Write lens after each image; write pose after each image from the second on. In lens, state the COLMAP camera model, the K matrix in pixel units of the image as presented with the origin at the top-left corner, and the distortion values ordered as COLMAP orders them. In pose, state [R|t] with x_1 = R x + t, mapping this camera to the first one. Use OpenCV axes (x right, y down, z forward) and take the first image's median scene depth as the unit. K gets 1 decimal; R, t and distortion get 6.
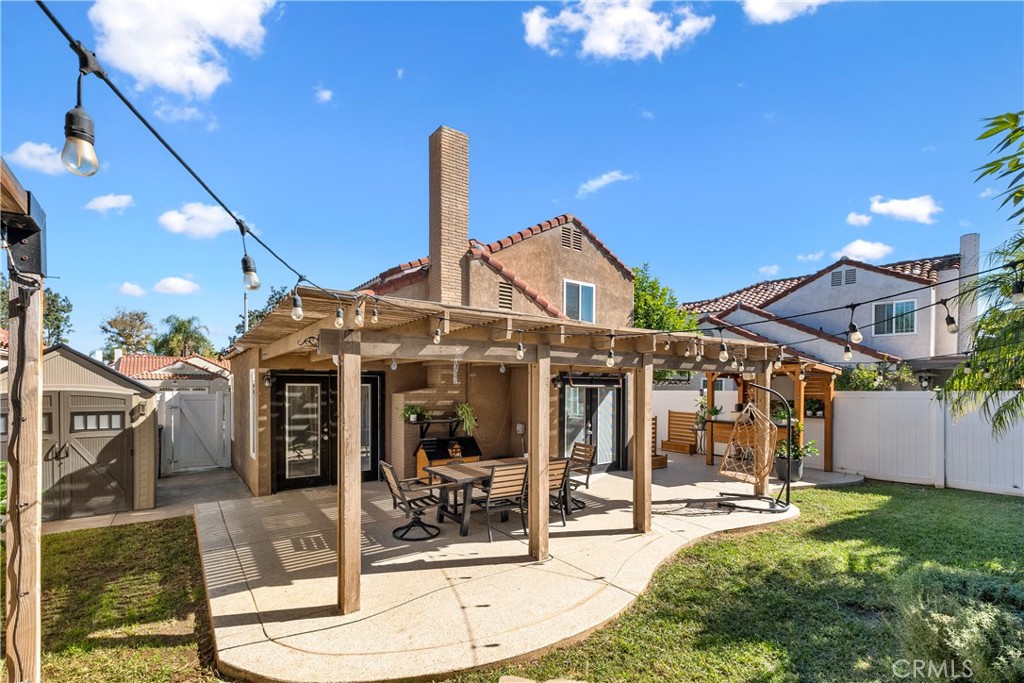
lens RADIAL K [[465.0, 0, 520.8], [0, 465.0, 390.3], [0, 0, 1]] dist [-0.001784, -0.000239]
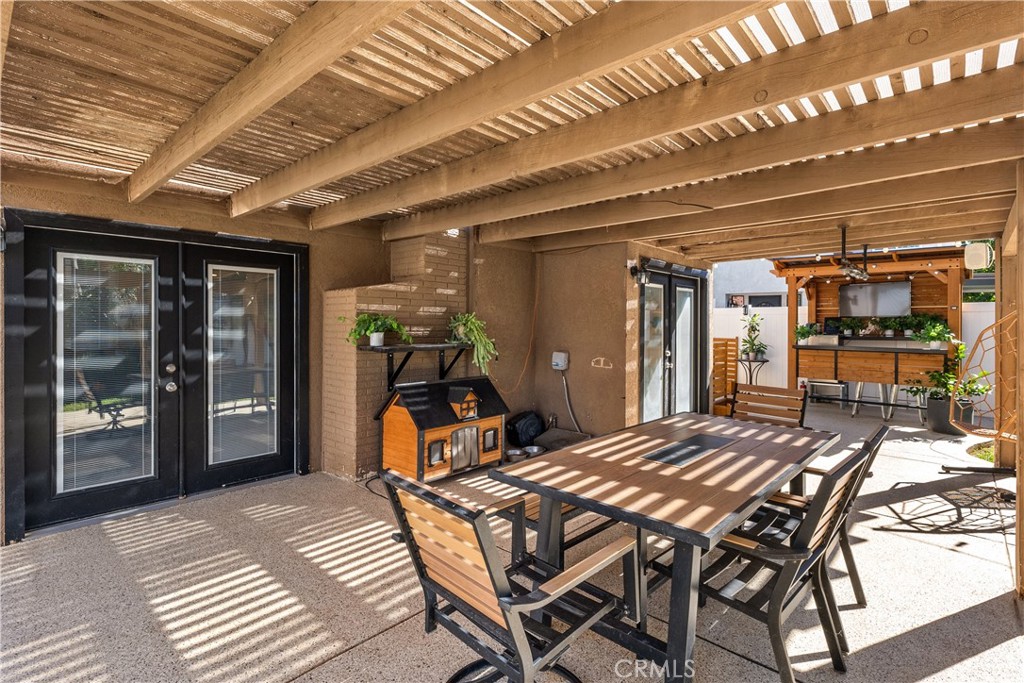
lens RADIAL K [[502.9, 0, 510.5], [0, 502.9, 323.0], [0, 0, 1]] dist [0.004546, 0.000657]
pose [[0.982037, -0.000787, 0.188685, -0.193673], [0.001801, 0.999985, -0.005205, 0.045321], [-0.188678, 0.005451, 0.982024, 0.470523]]
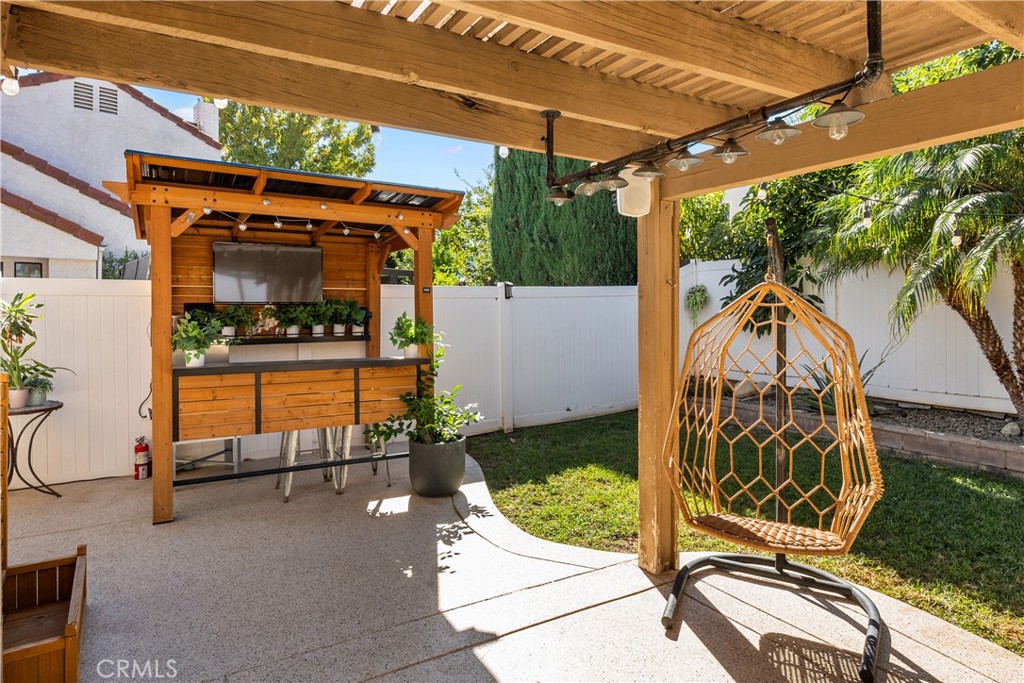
lens RADIAL K [[576.0, 0, 509.5], [0, 576.0, 313.7], [0, 0, 1]] dist [-0.000429, -0.000104]
pose [[0.090563, -0.006161, 0.995872, 0.084894], [0.006479, 0.999963, 0.005597, 0.039140], [-0.995870, 0.005945, 0.090600, 1.001134]]
